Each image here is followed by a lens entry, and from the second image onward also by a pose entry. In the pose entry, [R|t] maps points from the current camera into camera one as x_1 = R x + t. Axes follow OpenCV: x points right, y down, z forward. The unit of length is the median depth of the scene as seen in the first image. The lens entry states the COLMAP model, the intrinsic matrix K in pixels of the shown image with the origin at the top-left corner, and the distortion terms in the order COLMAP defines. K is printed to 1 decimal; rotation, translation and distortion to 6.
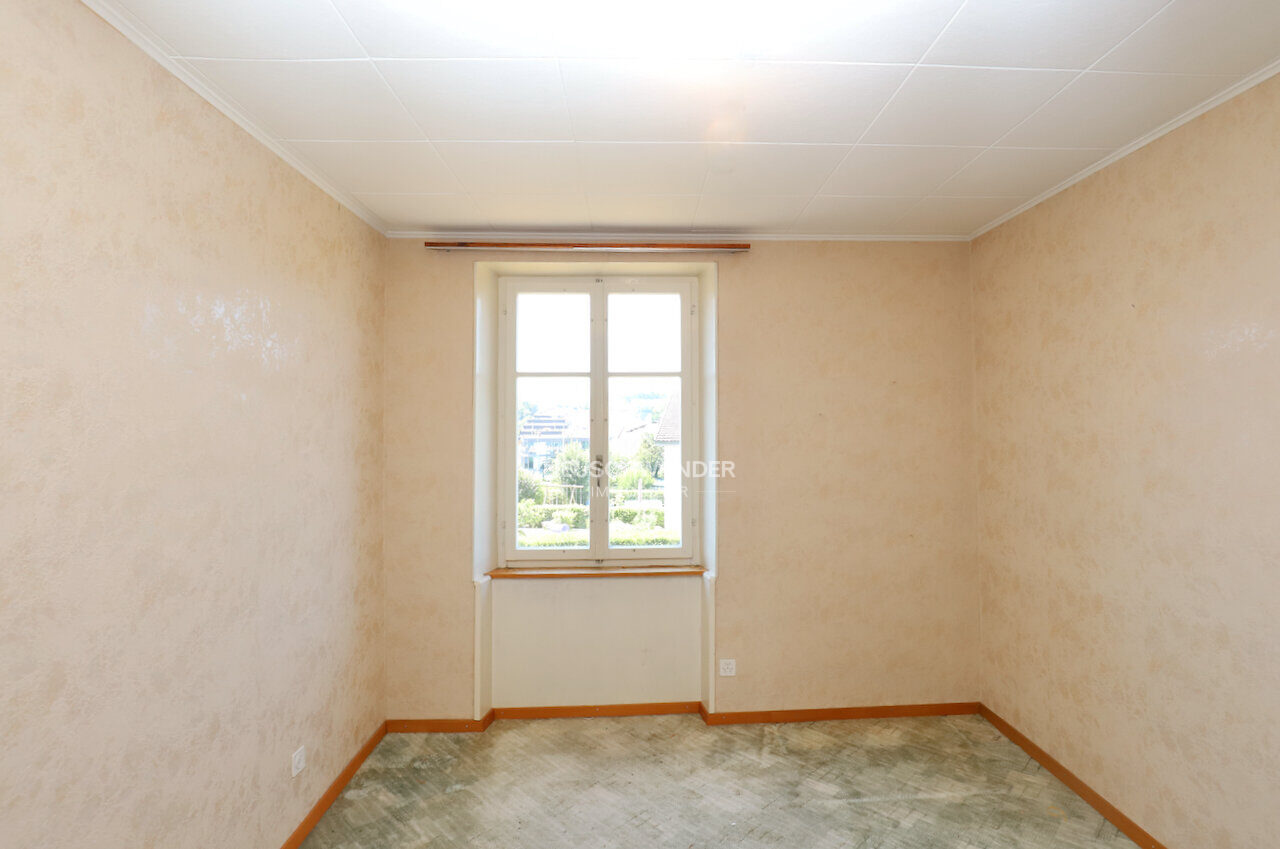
lens RADIAL K [[605.3, 0, 638.6], [0, 605.3, 440.8], [0, 0, 1]] dist [-0.003162, -0.000575]
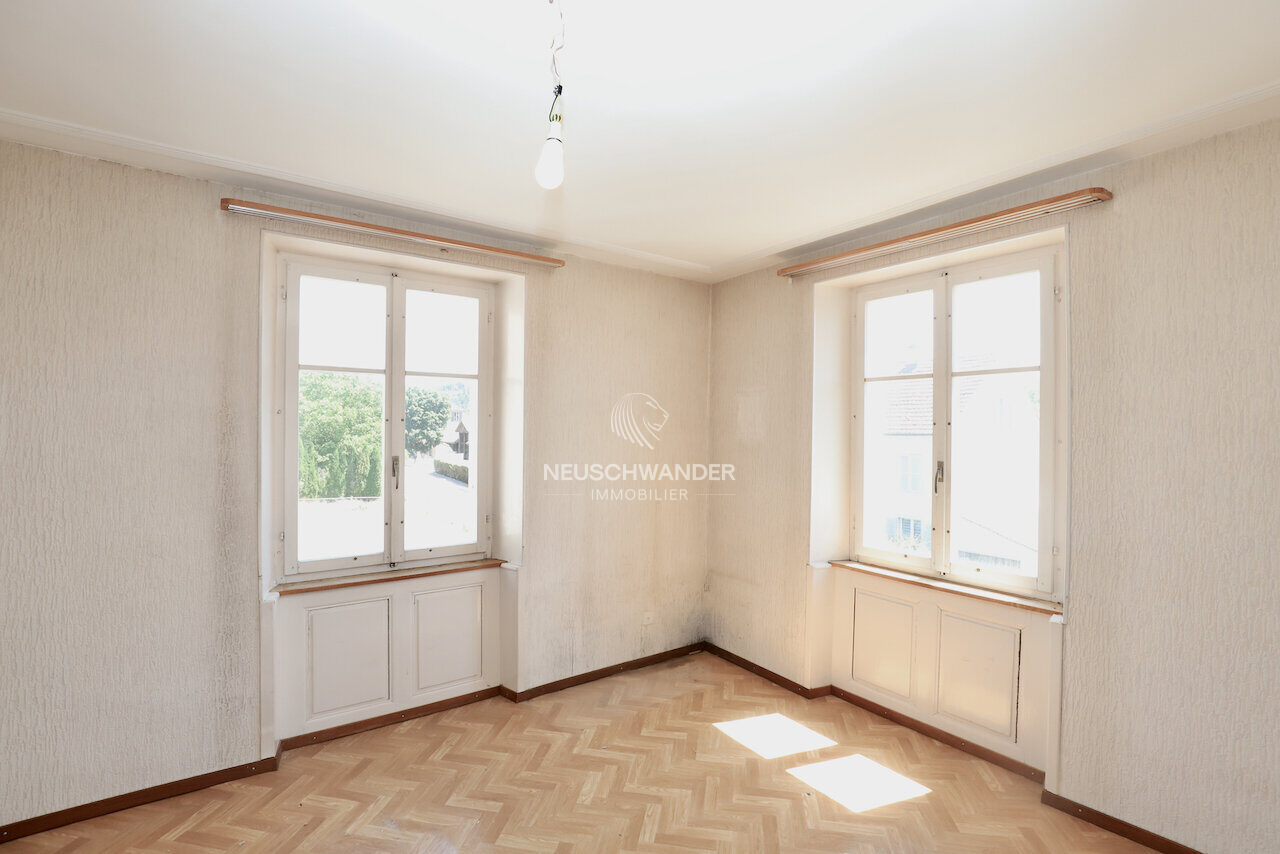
lens RADIAL K [[605.3, 0, 638.6], [0, 605.3, 443.3], [0, 0, 1]] dist [-0.003162, -0.000575]
pose [[0.836433, -0.000415, 0.548069, -0.271433], [-0.000365, 0.999999, 0.001315, 0.003506], [-0.548069, -0.001300, 0.836432, -0.023482]]
